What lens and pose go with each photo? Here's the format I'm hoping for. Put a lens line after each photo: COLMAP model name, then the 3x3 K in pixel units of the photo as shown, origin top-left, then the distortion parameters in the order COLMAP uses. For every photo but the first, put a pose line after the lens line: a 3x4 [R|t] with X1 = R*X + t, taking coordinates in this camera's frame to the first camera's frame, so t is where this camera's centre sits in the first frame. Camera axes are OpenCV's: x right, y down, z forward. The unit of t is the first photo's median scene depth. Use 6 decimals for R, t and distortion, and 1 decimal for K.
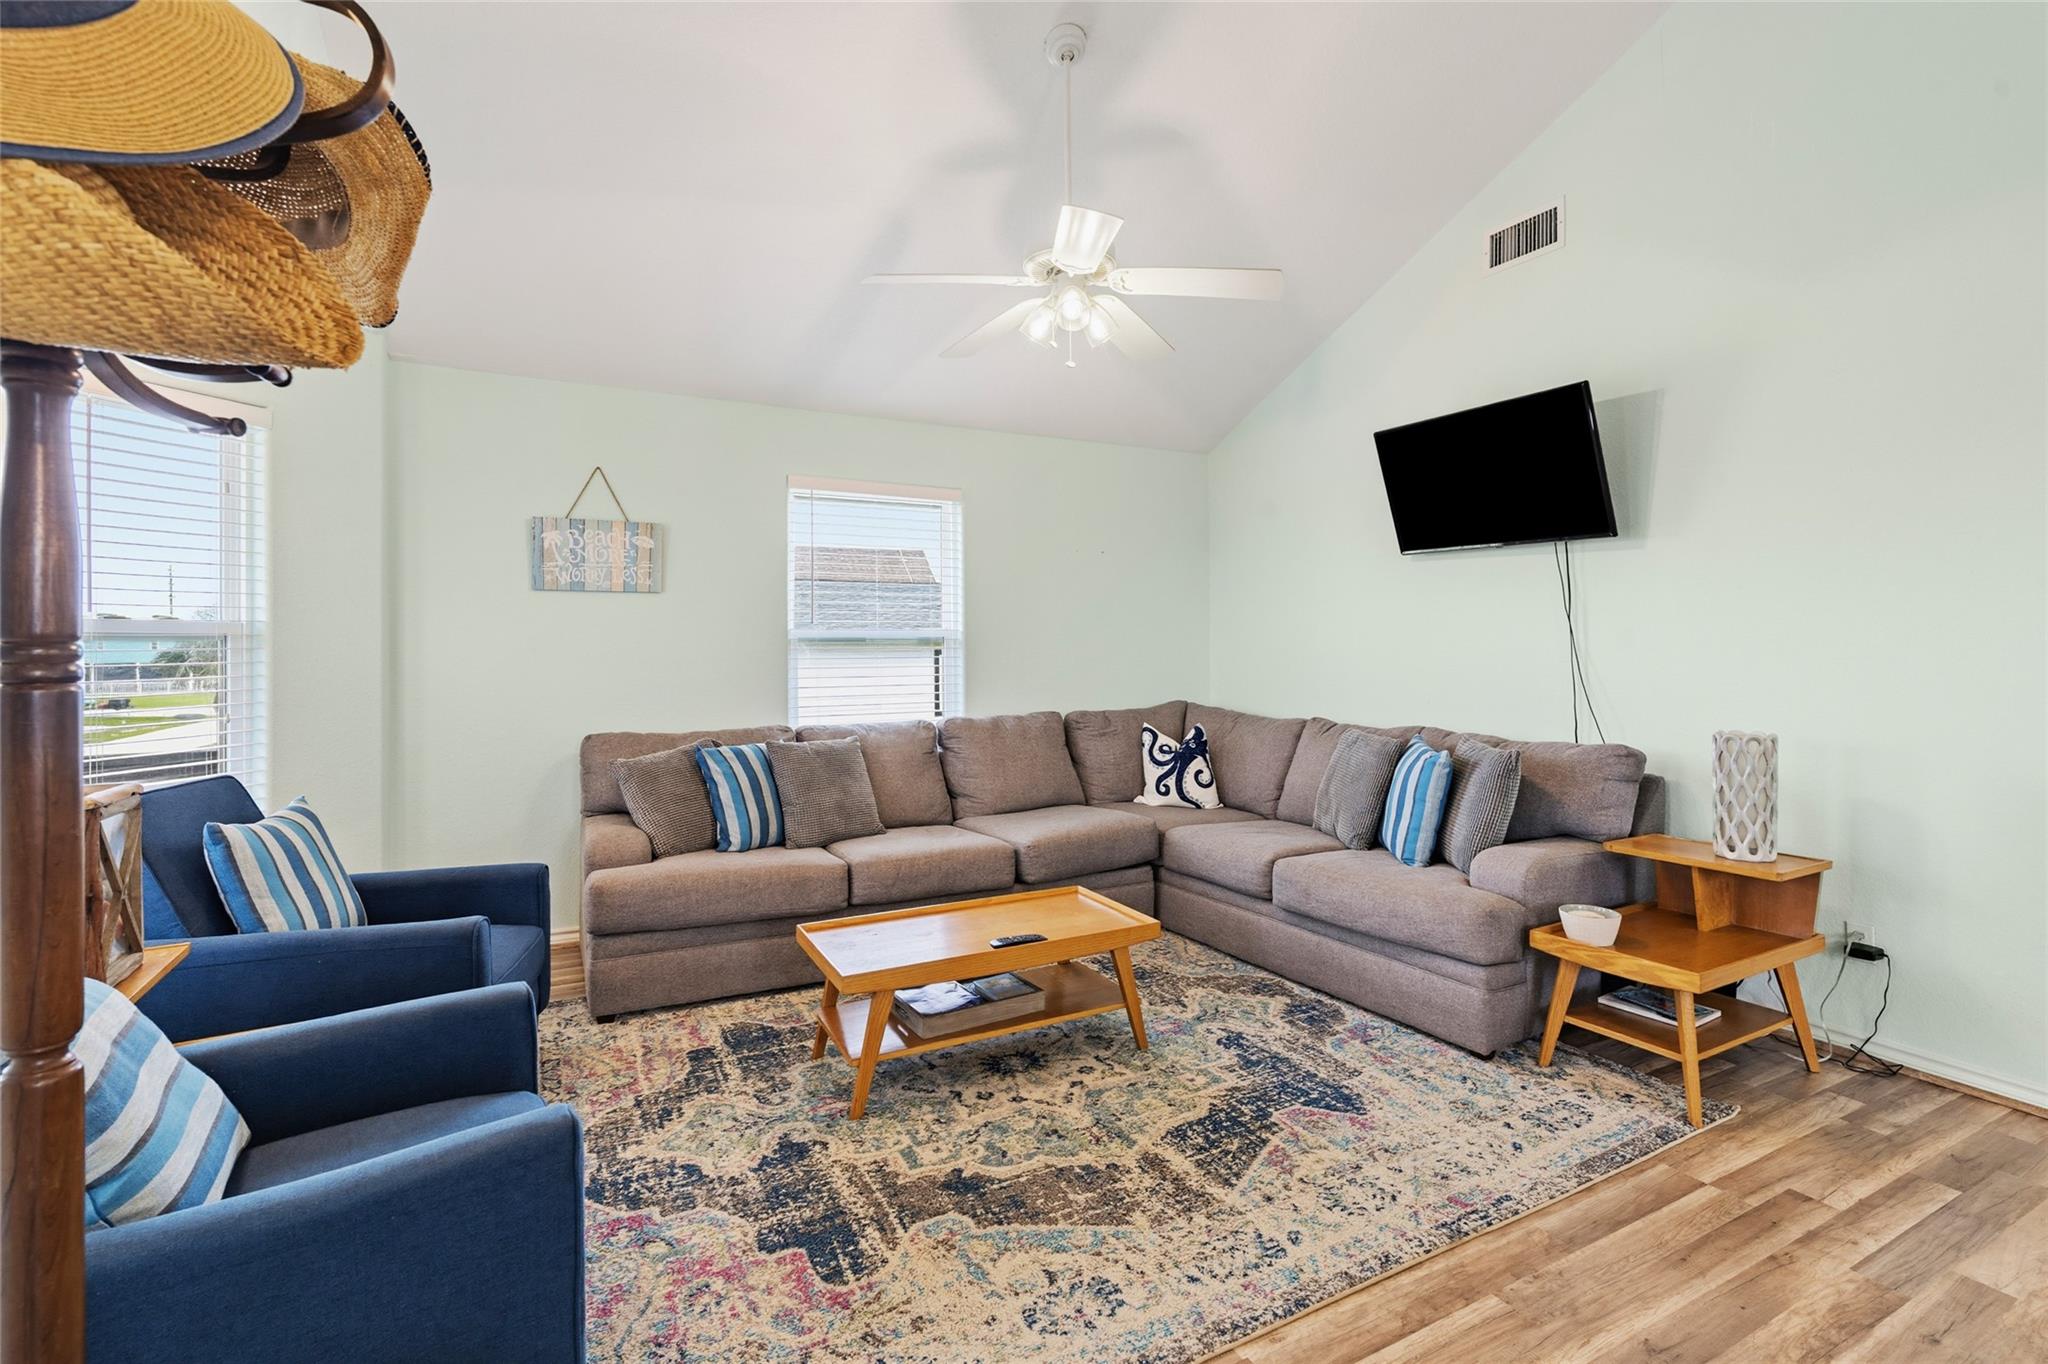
lens RADIAL K [[926.6, 0, 1011.9], [0, 926.6, 645.1], [0, 0, 1]] dist [-0.011050, 0.002669]
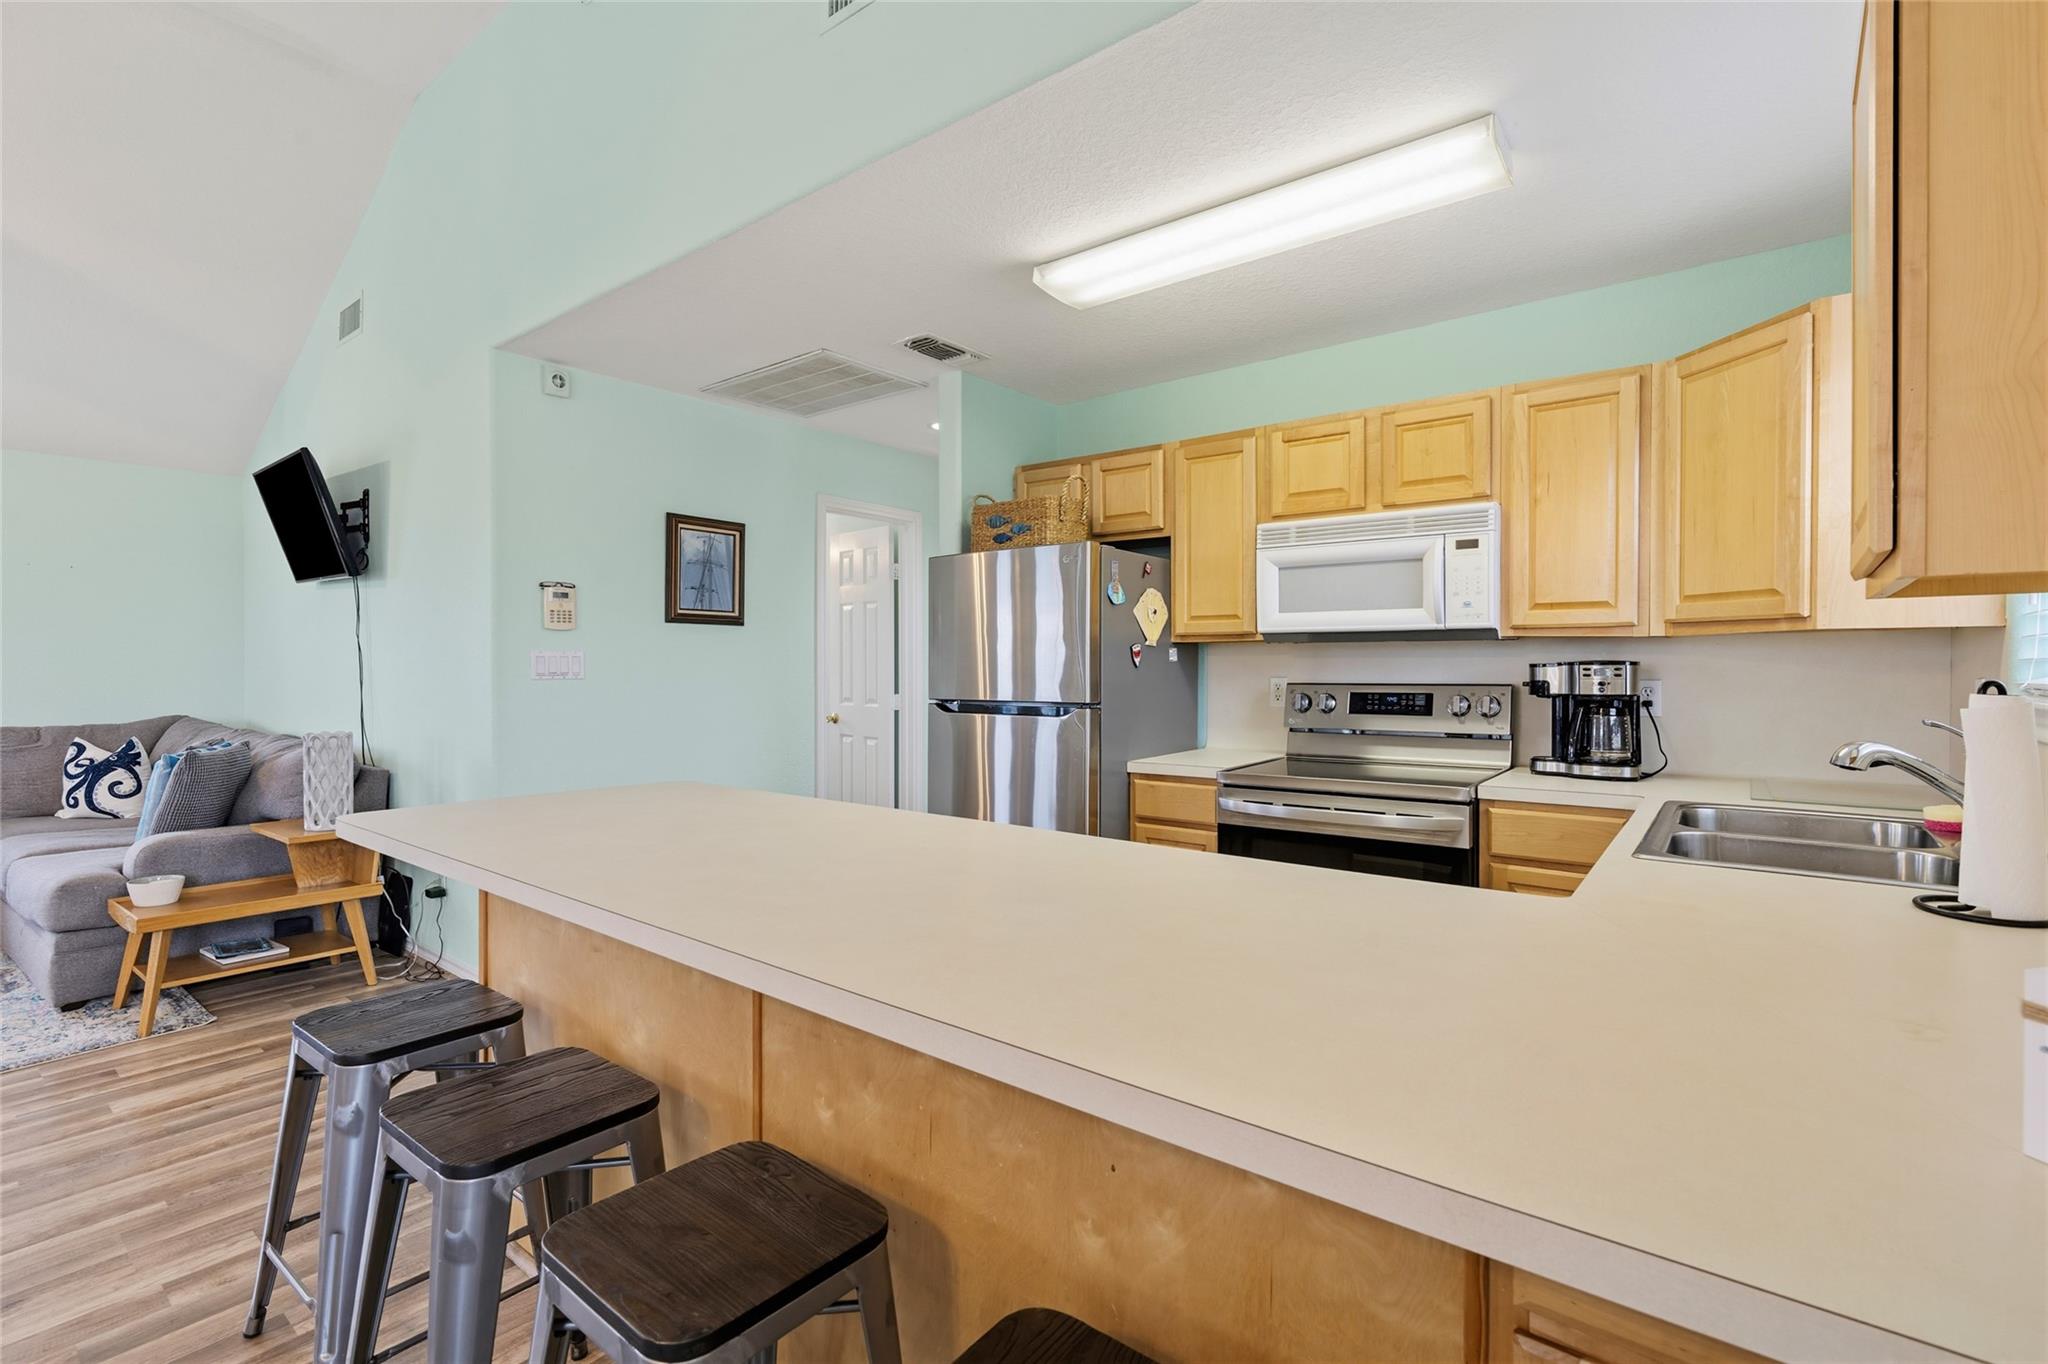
lens RADIAL K [[926.6, 0, 1002.2], [0, 926.6, 671.7], [0, 0, 1]] dist [-0.011050, 0.002669]
pose [[0.909878, 0.006913, 0.414819, 0.864540], [-0.010515, 0.999924, 0.006400, -0.006771], [-0.414743, -0.010185, 0.909881, -0.444556]]
